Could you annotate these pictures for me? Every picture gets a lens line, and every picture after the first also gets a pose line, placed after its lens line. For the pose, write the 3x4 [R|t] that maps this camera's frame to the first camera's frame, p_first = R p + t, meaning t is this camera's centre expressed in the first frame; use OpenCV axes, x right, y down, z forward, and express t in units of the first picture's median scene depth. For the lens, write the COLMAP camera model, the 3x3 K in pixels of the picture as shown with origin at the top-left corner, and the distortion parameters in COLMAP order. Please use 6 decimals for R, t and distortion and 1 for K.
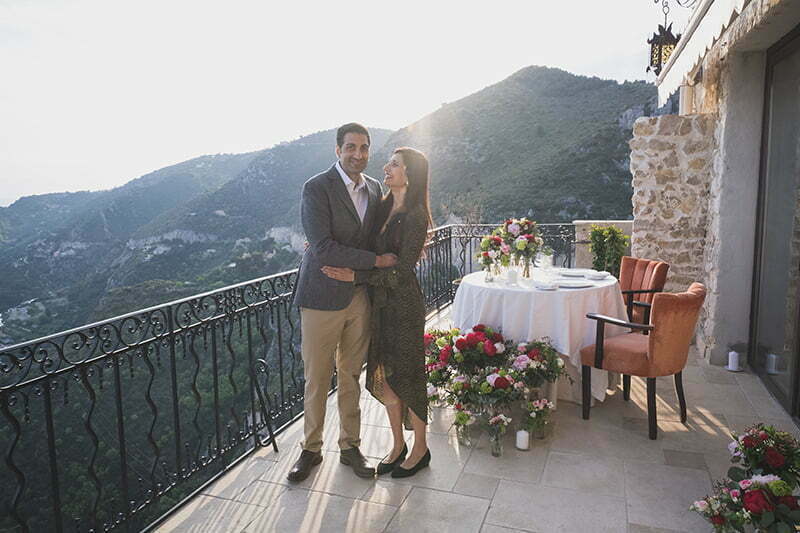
lens RADIAL K [[548.6, 0, 401.2], [0, 548.6, 261.5], [0, 0, 1]] dist [0.007531, -0.007468]
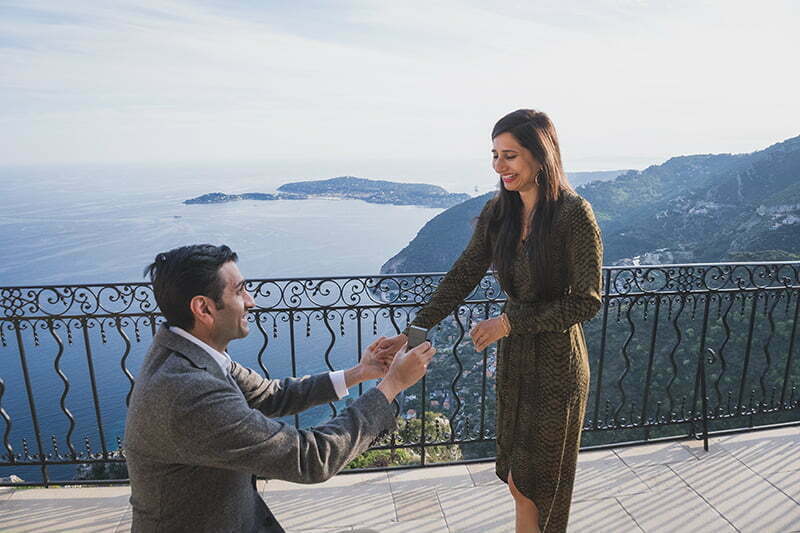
lens RADIAL K [[540.3, 0, 403.2], [0, 540.3, 266.8], [0, 0, 1]] dist [-0.113006, 0.023989]
pose [[0.479718, 0.197343, -0.854942, 0.142960], [-0.120833, 0.979954, 0.158398, -0.020954], [0.869063, 0.027319, 0.493947, 0.085832]]
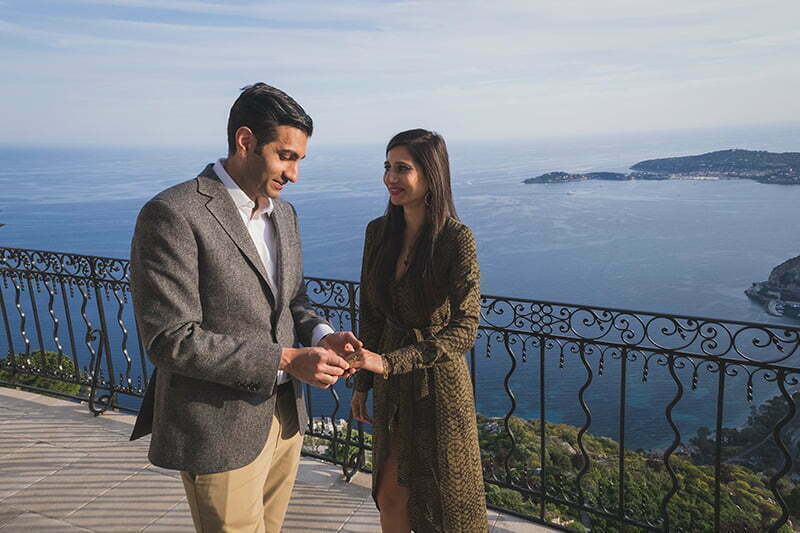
lens RADIAL K [[564.0, 0, 395.0], [0, 564.0, 266.5], [0, 0, 1]] dist [0.176242, 0.010530]
pose [[-0.111632, 0.239466, -0.964466, 0.189608], [-0.094342, 0.963595, 0.250169, -0.074448], [0.989261, 0.118916, -0.084977, 0.276949]]
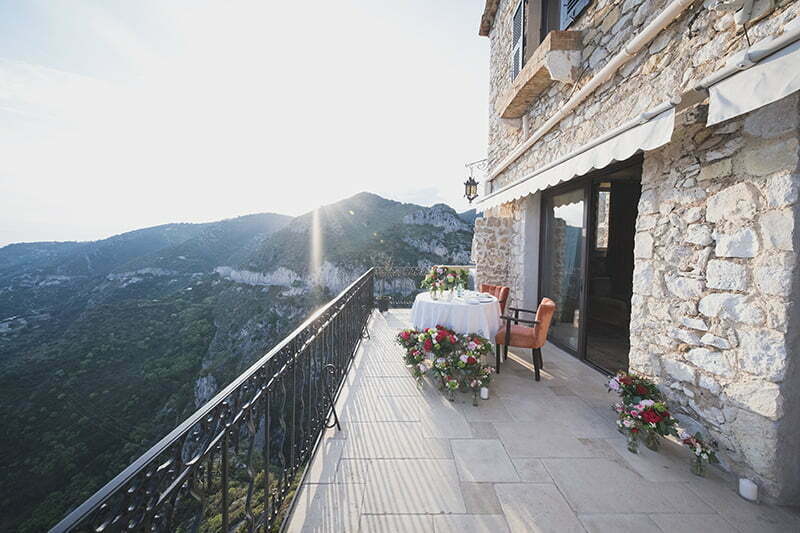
lens RADIAL K [[268.5, 0, 402.0], [0, 268.5, 262.1], [0, 0, 1]] dist [-0.002546, 0.000039]
pose [[0.931567, 0.013671, 0.363313, -0.231268], [0.015942, 0.996796, -0.078387, -0.017320], [-0.363220, 0.078815, 0.928364, 0.189465]]
